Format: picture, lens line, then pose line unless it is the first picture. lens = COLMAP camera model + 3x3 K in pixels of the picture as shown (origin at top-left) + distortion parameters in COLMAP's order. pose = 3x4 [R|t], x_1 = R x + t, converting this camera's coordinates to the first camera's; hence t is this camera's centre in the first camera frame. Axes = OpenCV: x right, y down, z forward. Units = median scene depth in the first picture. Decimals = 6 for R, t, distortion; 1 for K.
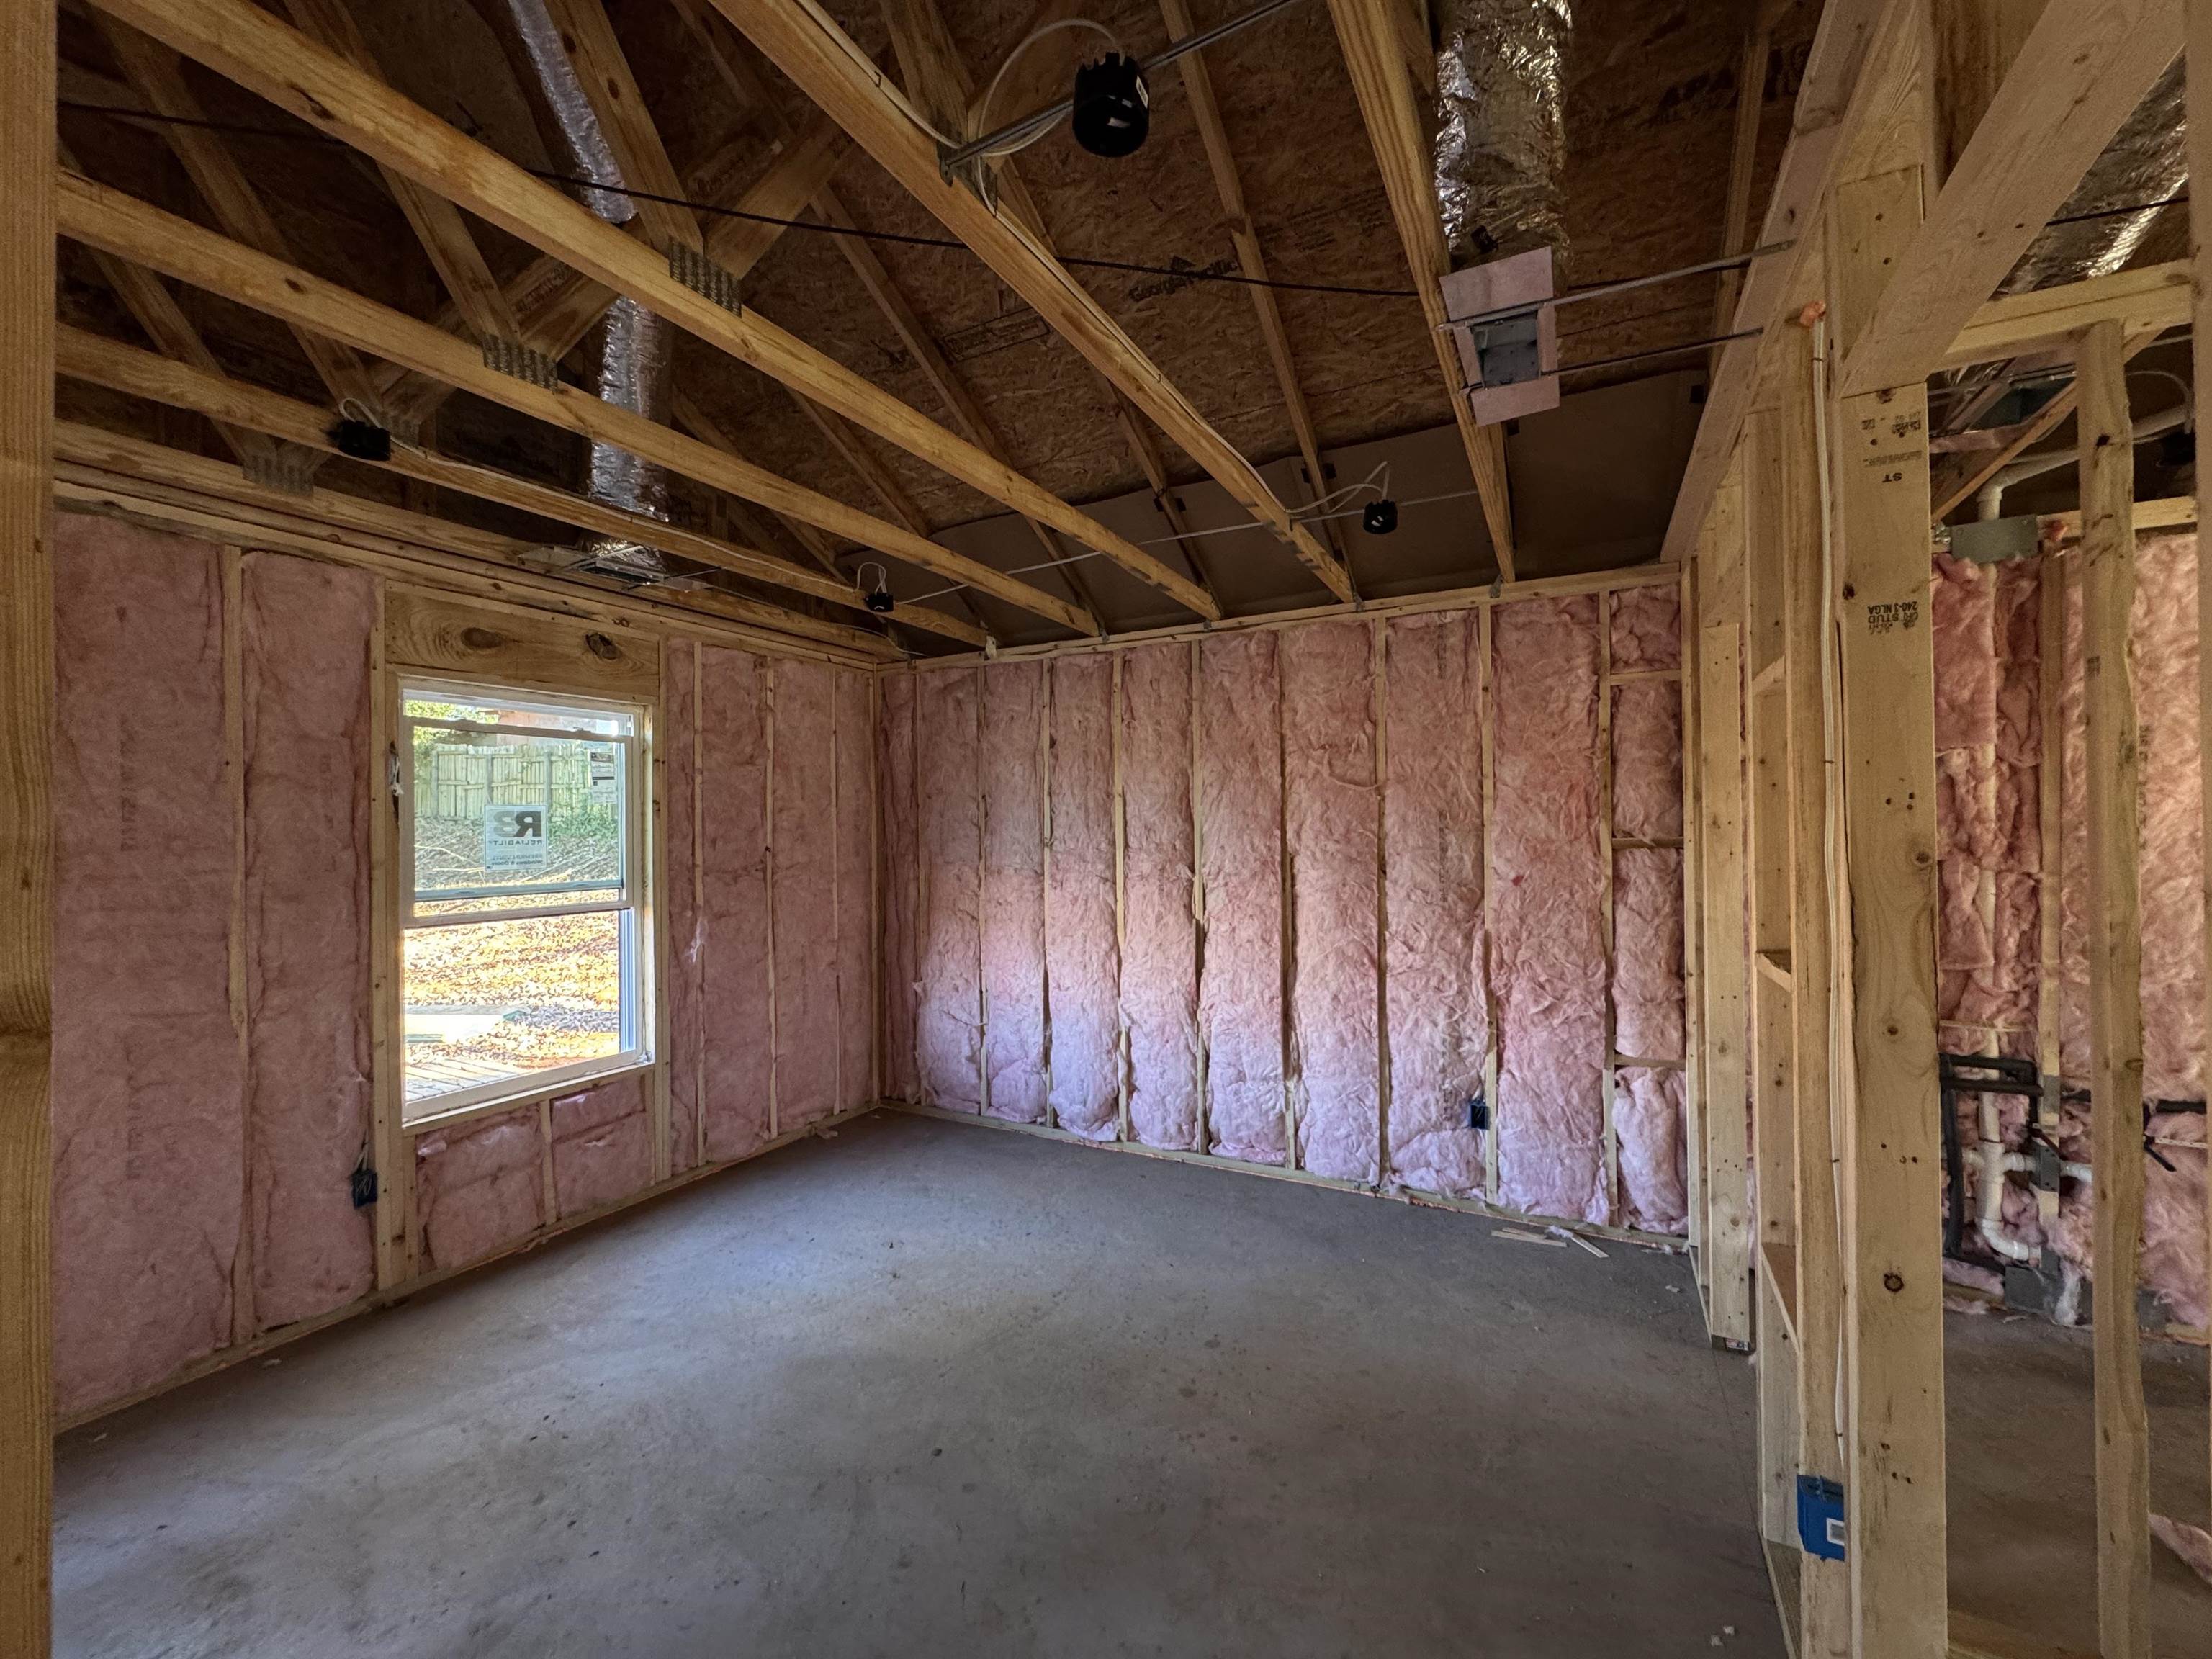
lens RADIAL K [[886.5, 0, 1109.1], [0, 886.5, 828.3], [0, 0, 1]] dist [0.002101, -0.000014]
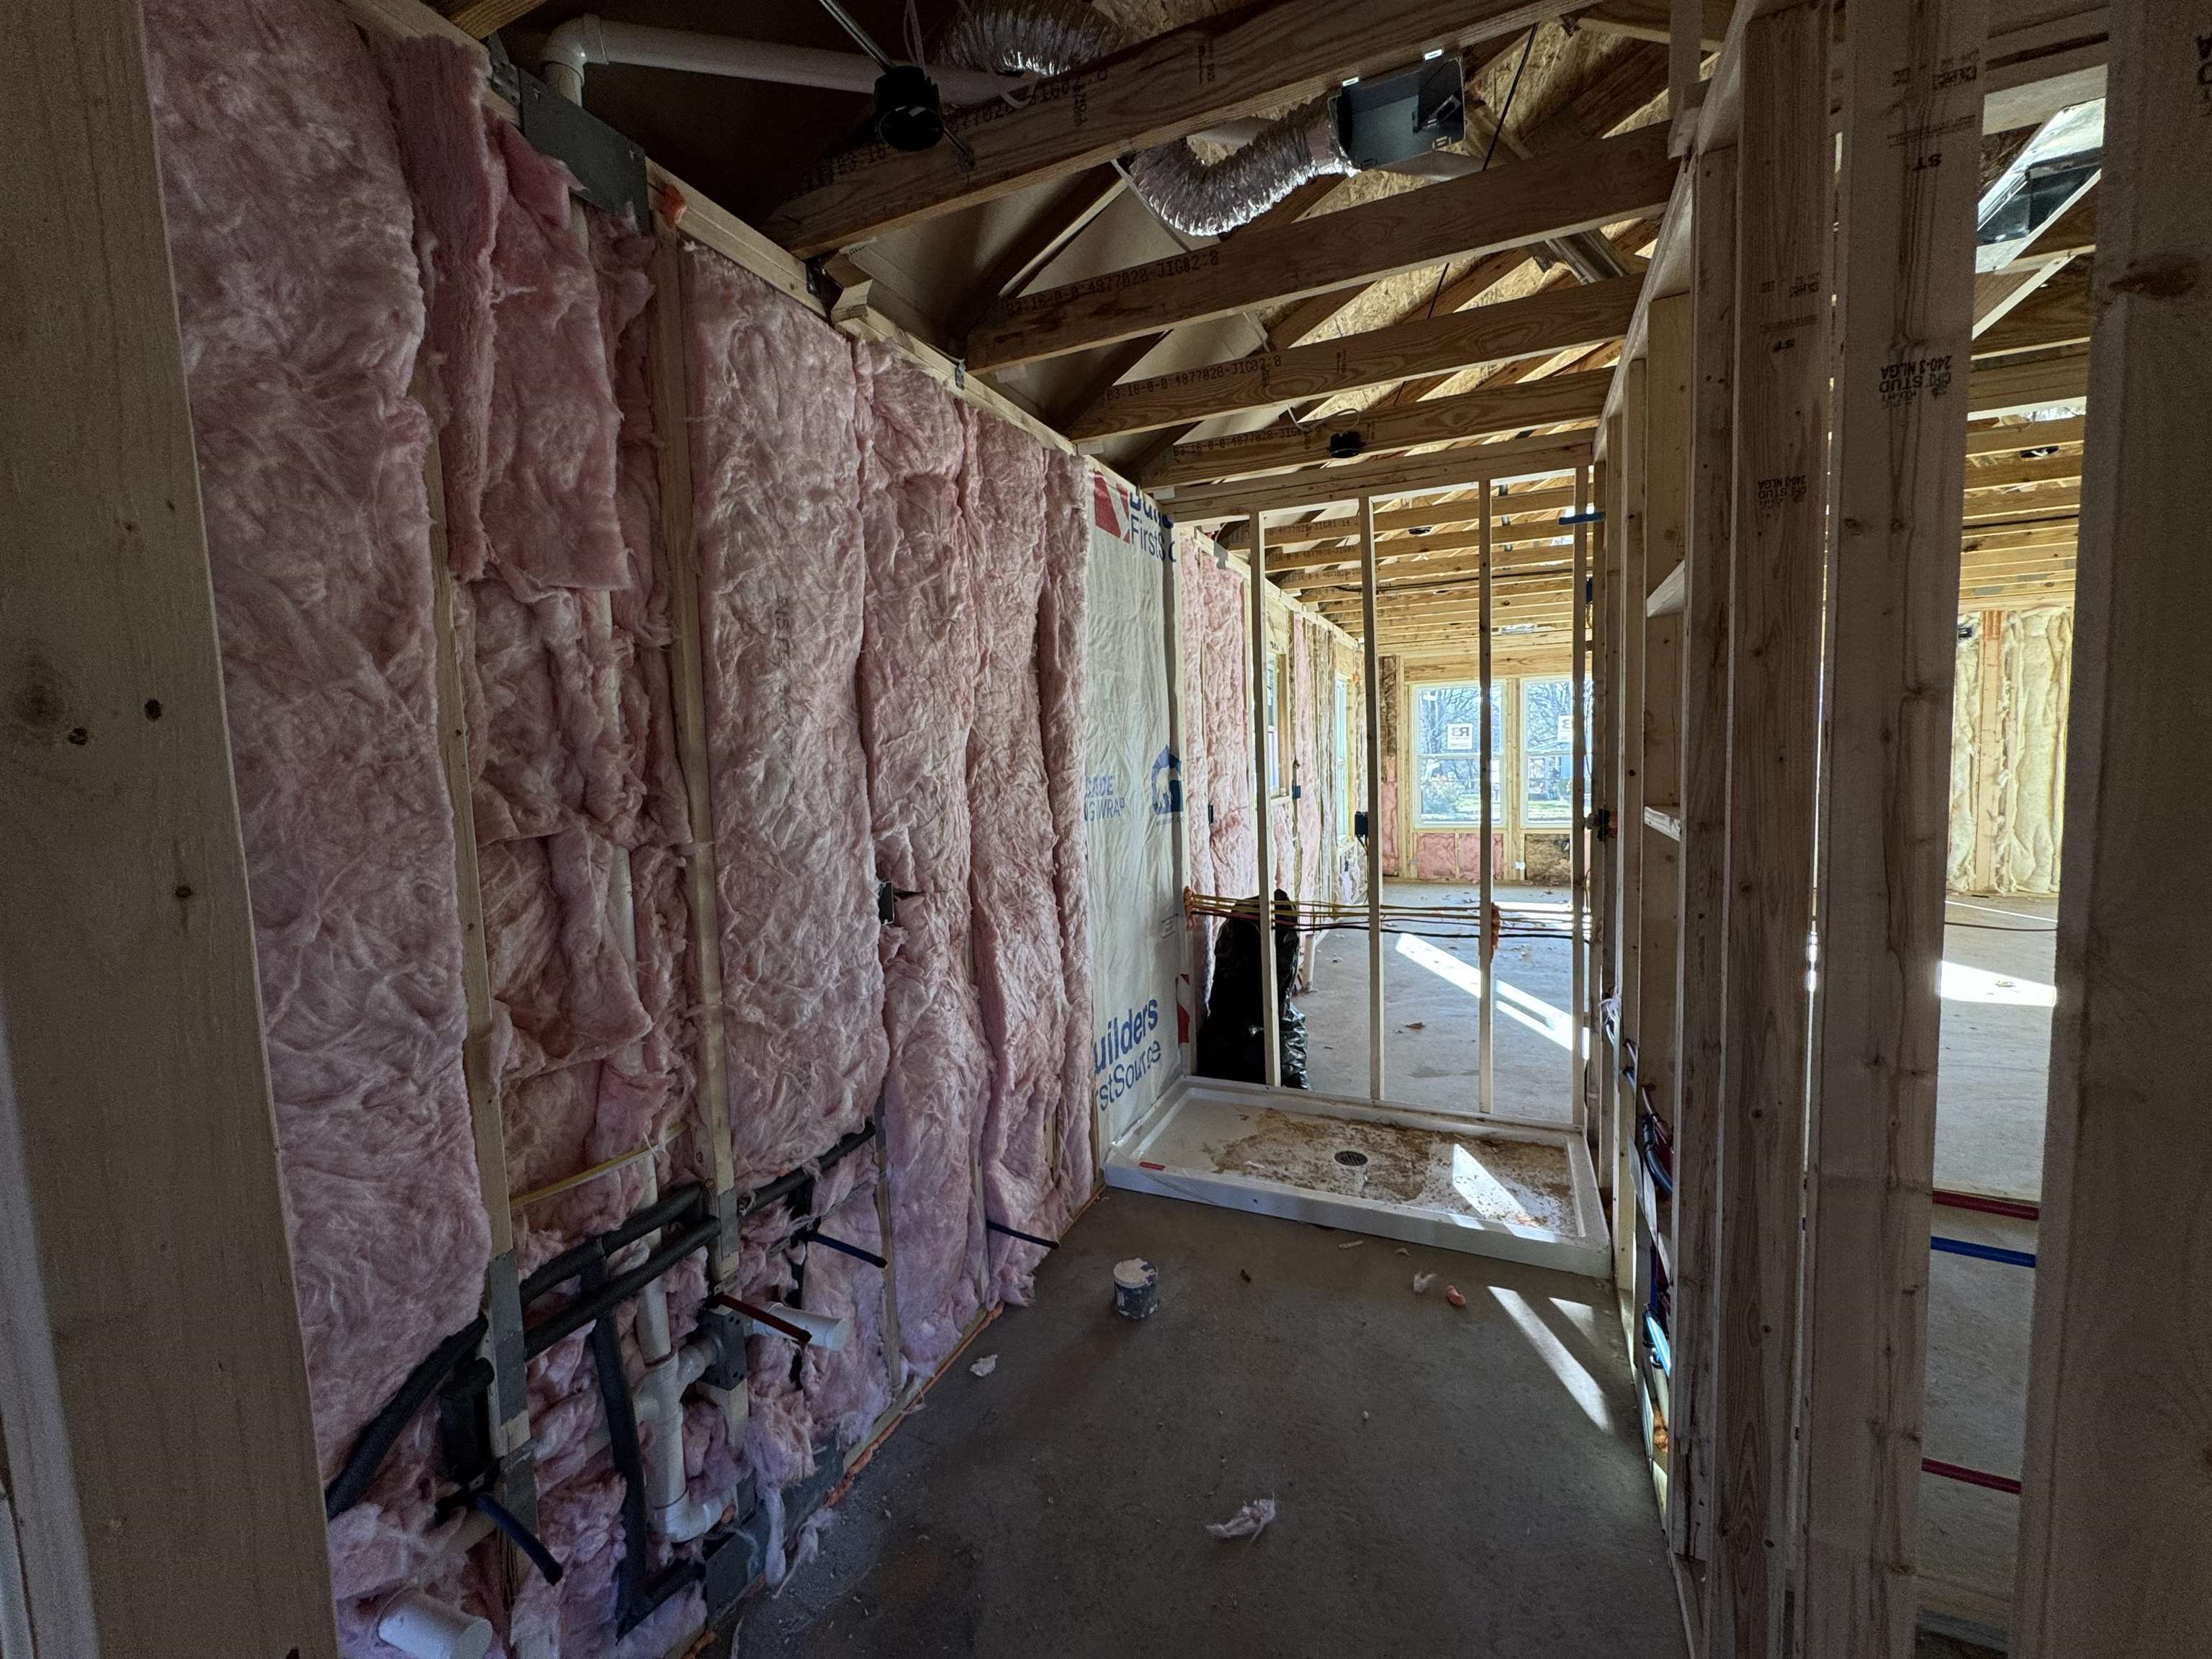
lens RADIAL K [[886.5, 0, 1112.3], [0, 886.5, 827.5], [0, 0, 1]] dist [0.002101, -0.000014]
pose [[-0.075212, -0.071162, 0.994625, 0.474722], [0.034137, 0.996682, 0.073891, 0.008812], [-0.996583, 0.039511, -0.072533, 0.766564]]
